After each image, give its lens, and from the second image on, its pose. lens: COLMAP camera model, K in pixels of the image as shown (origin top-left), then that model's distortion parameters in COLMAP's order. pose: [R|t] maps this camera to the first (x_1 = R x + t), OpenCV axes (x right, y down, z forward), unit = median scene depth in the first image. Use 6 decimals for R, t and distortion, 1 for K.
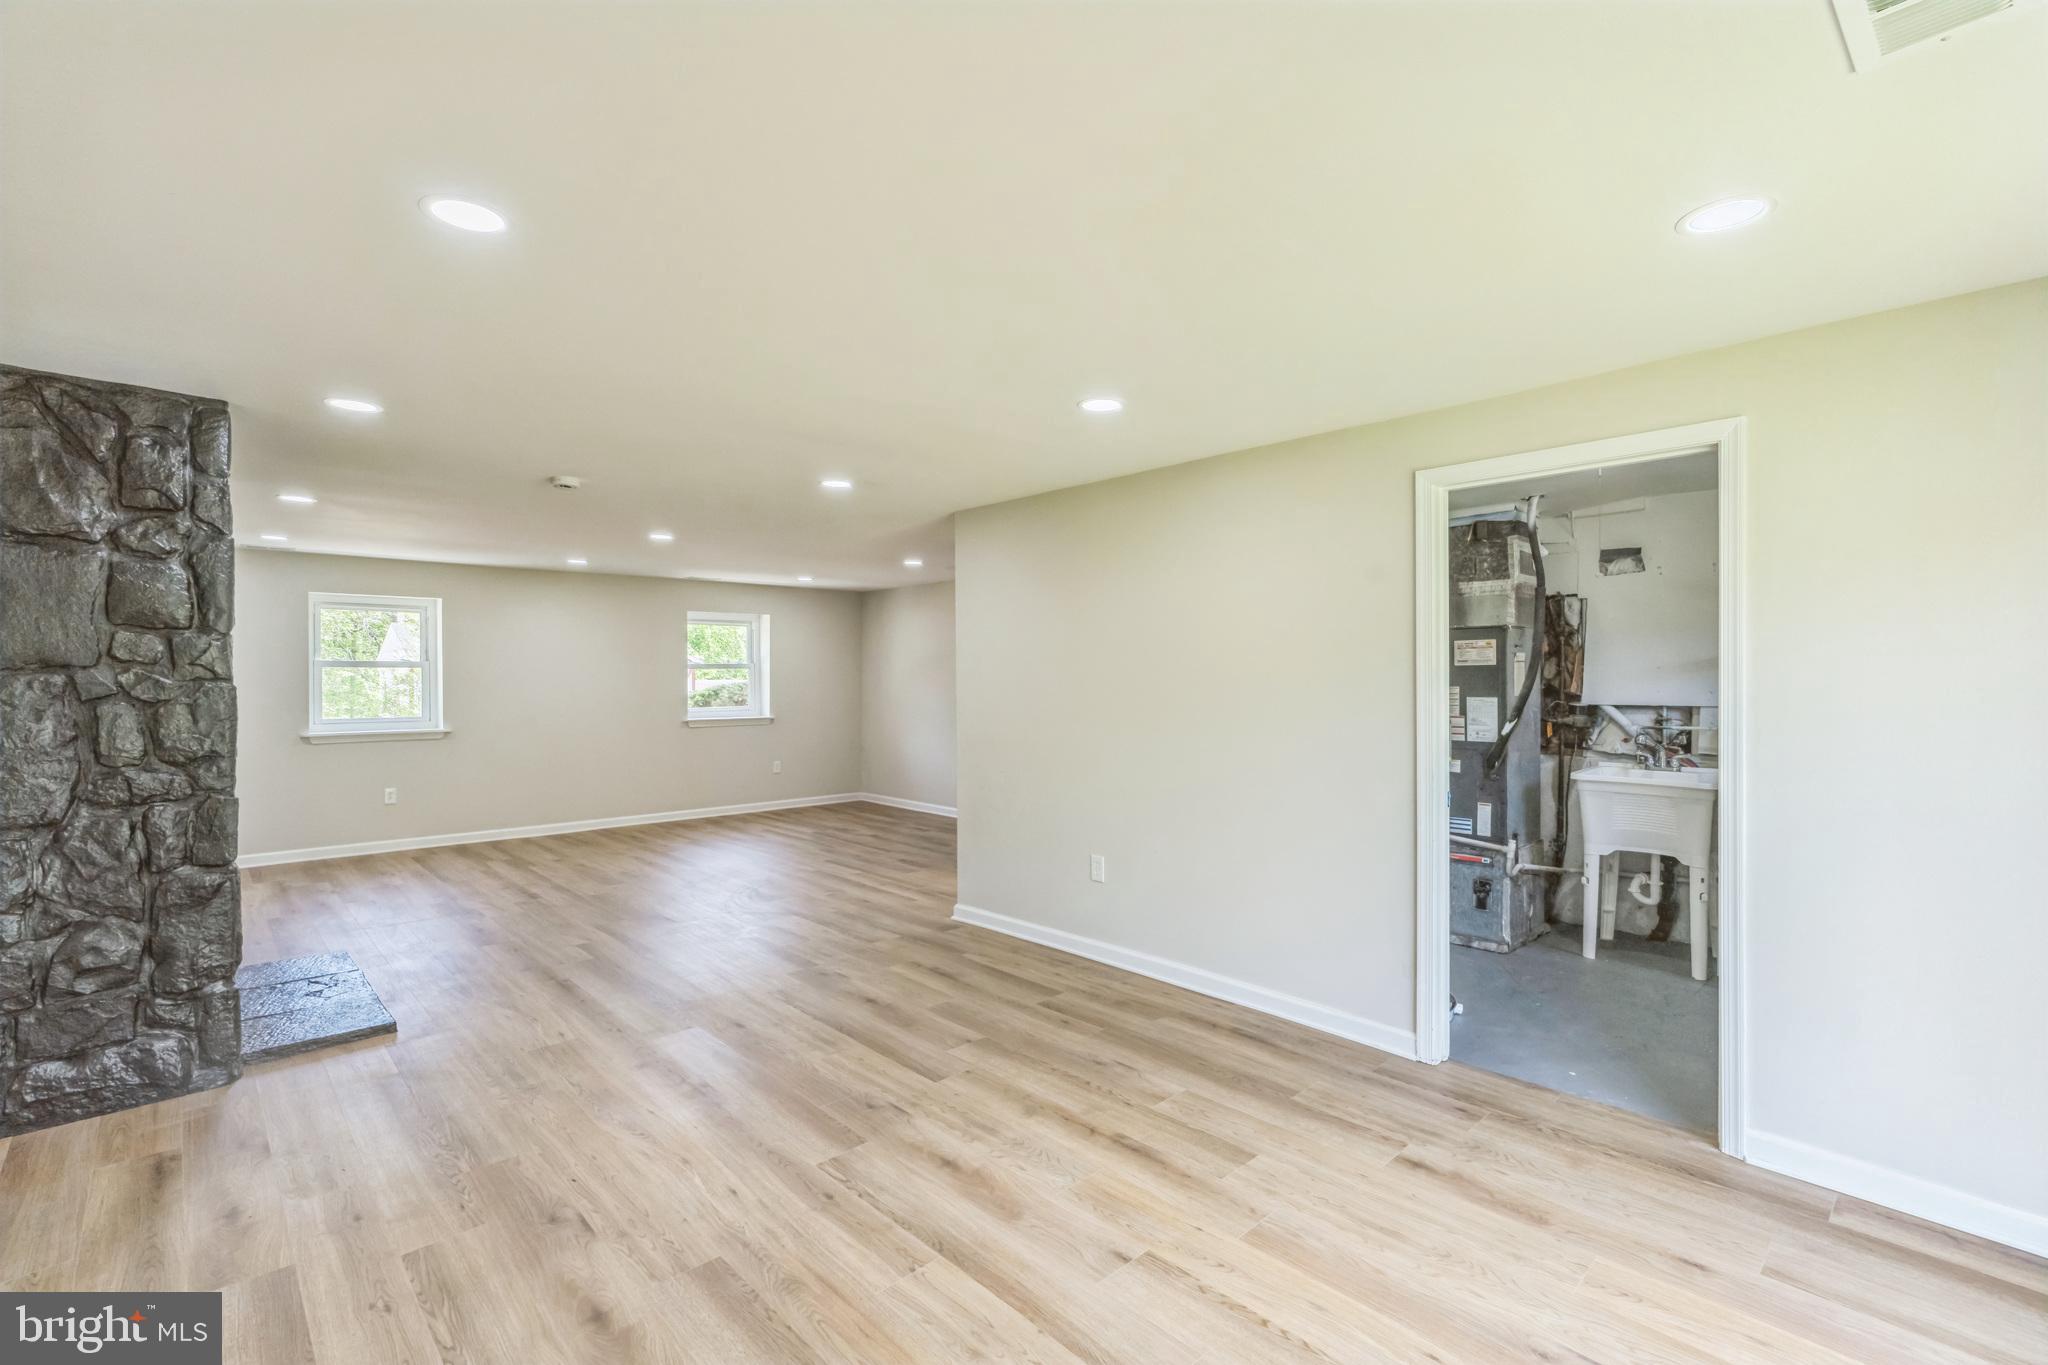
lens RADIAL K [[928.1, 0, 1015.8], [0, 928.1, 686.8], [0, 0, 1]] dist [-0.008119, 0.002907]
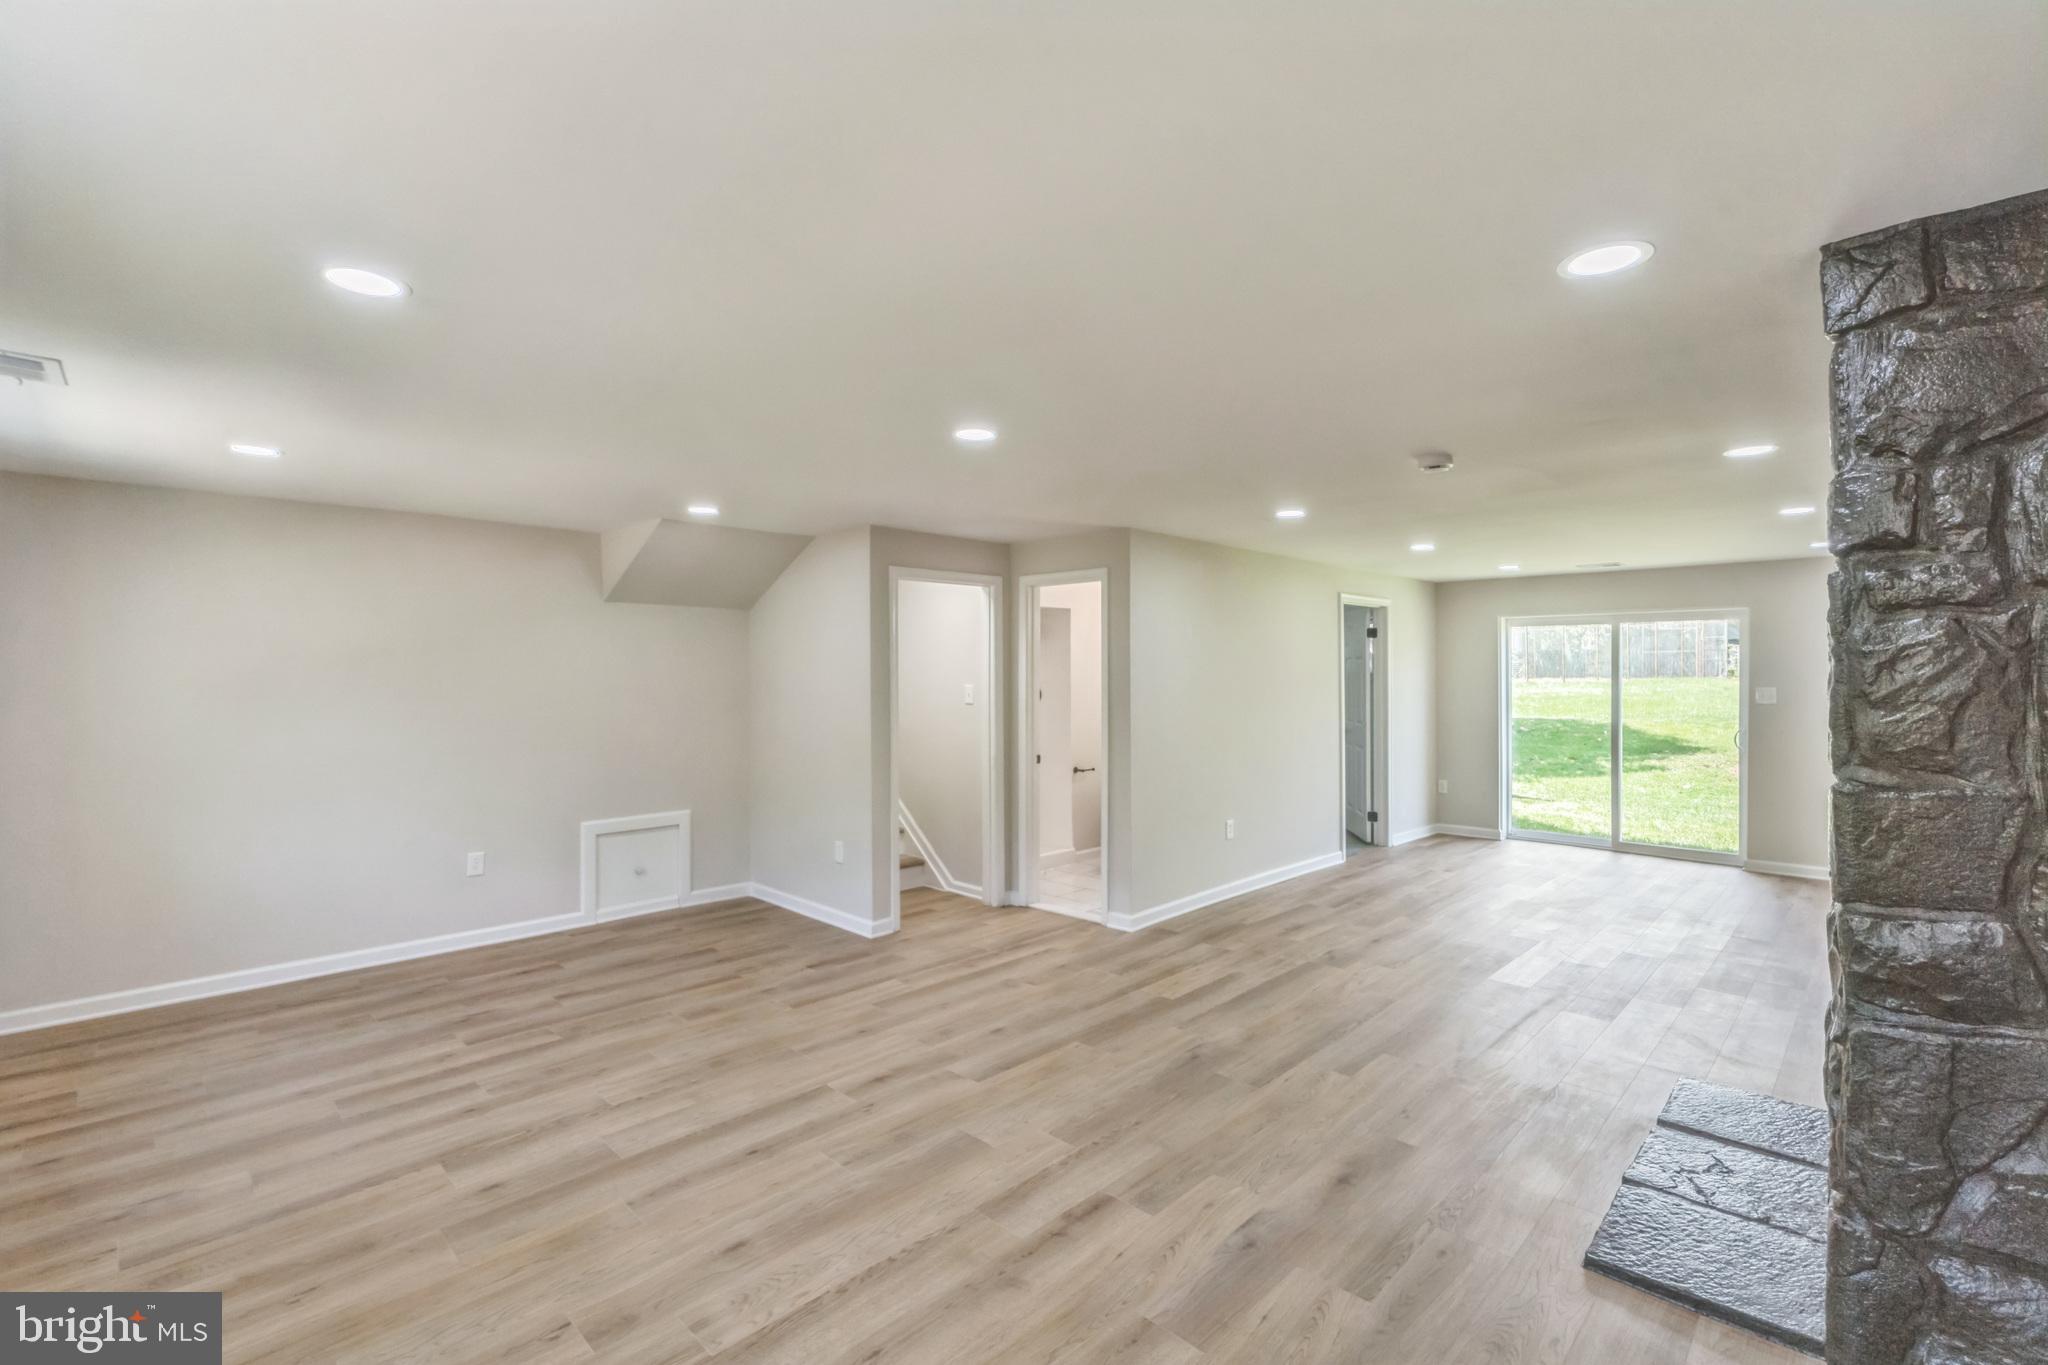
lens RADIAL K [[928.1, 0, 1032.6], [0, 928.1, 671.0], [0, 0, 1]] dist [-0.008119, 0.002907]
pose [[-0.066042, 0.003857, 0.997809, -1.365242], [0.005653, 0.999978, -0.003491, -0.036905], [-0.997801, 0.005410, -0.066063, 1.503139]]
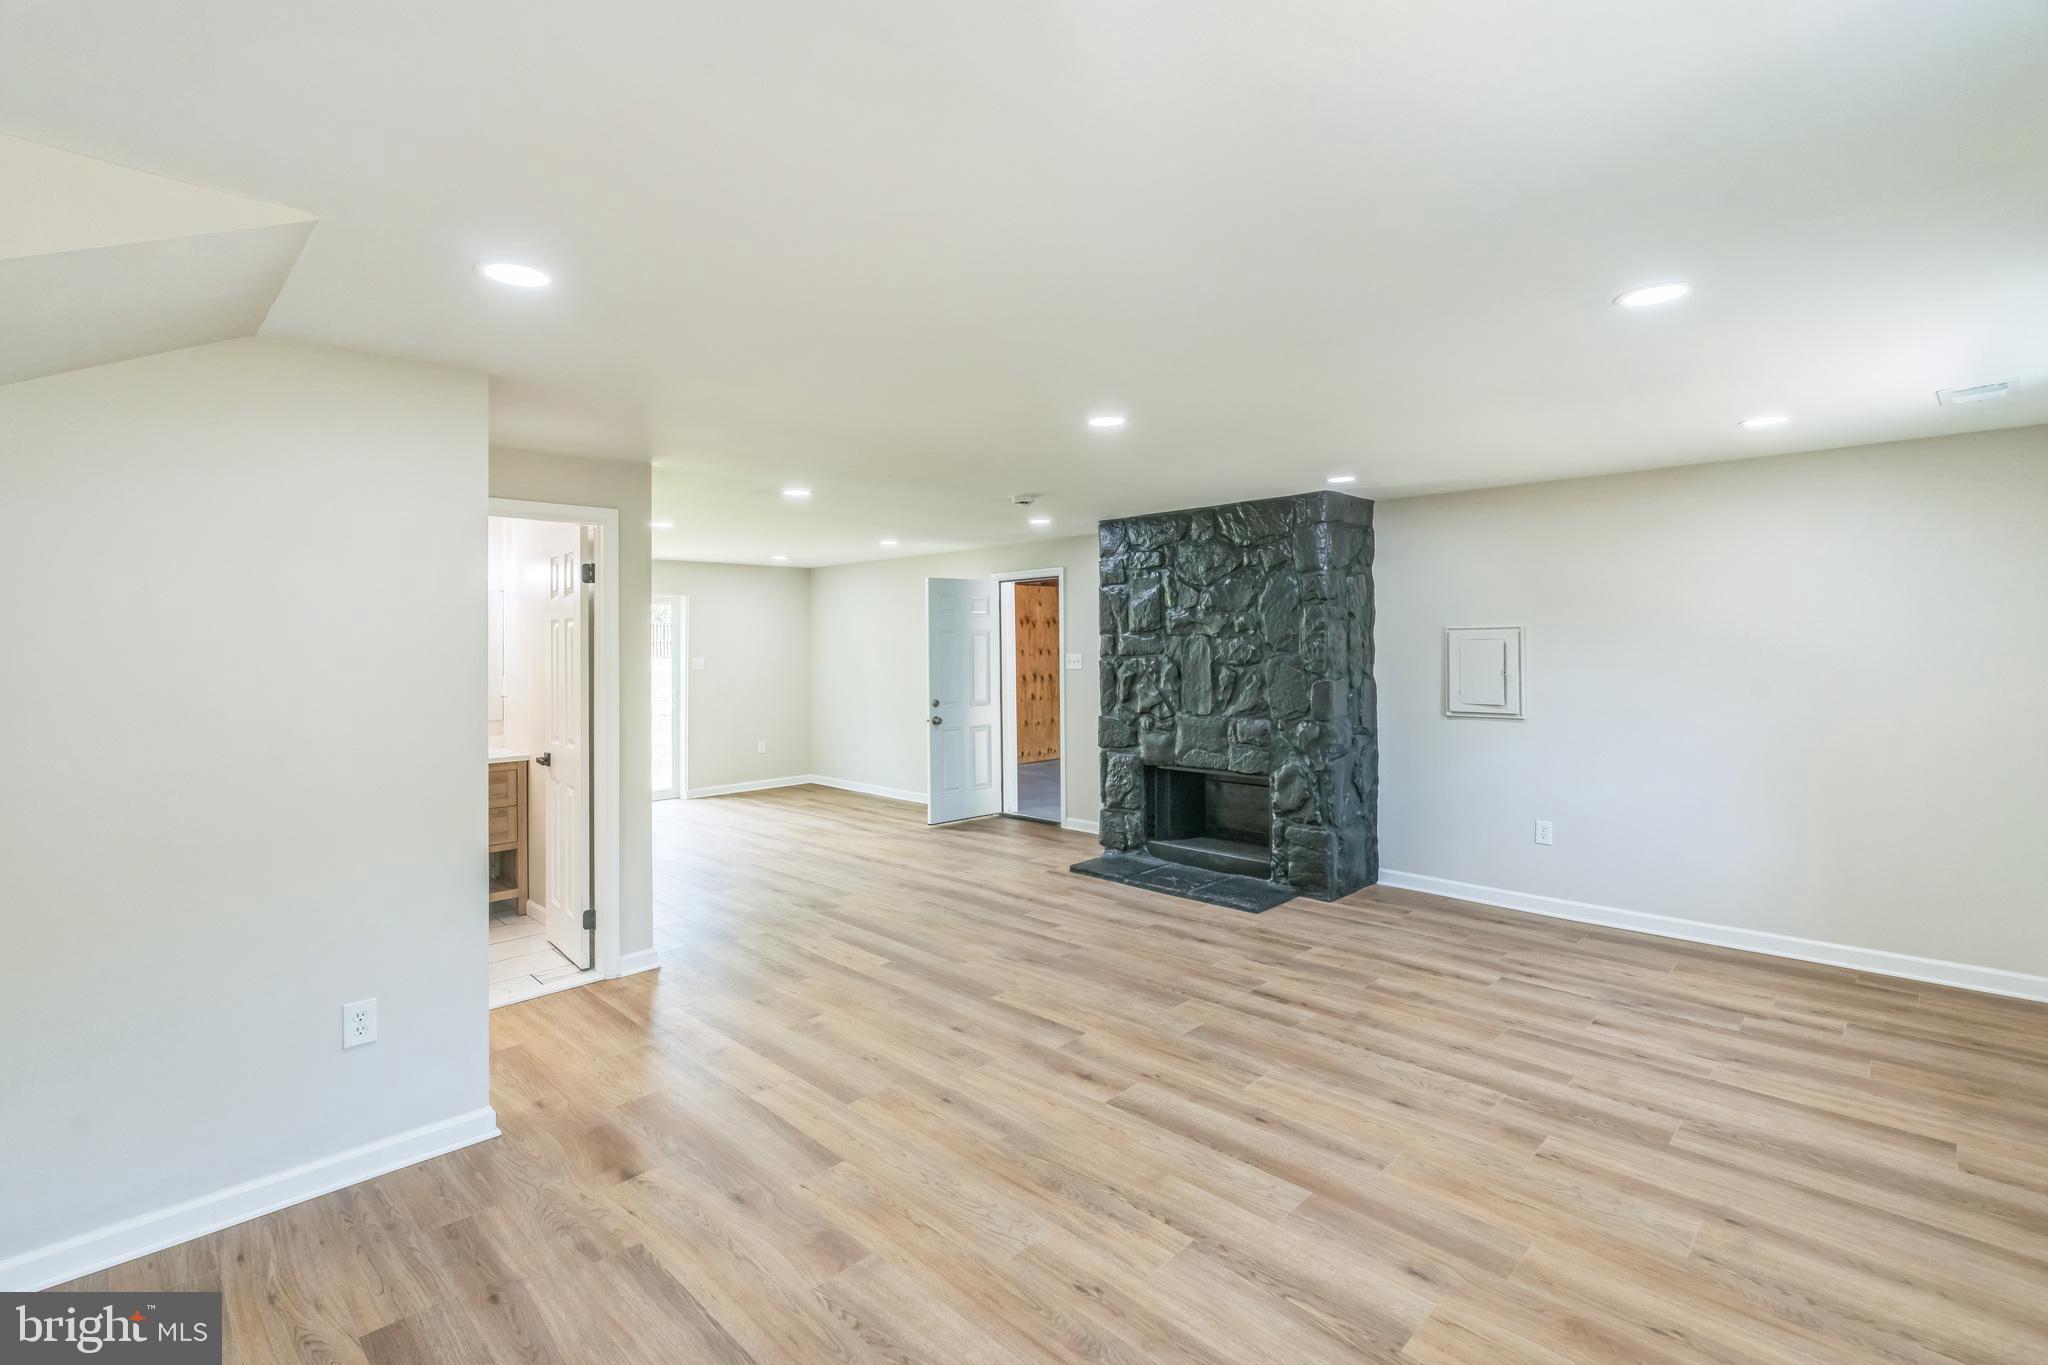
lens RADIAL K [[928.1, 0, 1027.6], [0, 928.1, 628.9], [0, 0, 1]] dist [-0.008119, 0.002907]
pose [[-0.998397, 0.015448, -0.054457, -0.452118], [0.015906, 0.999842, -0.007970, -0.044478], [0.054325, -0.008823, -0.998484, 2.353448]]
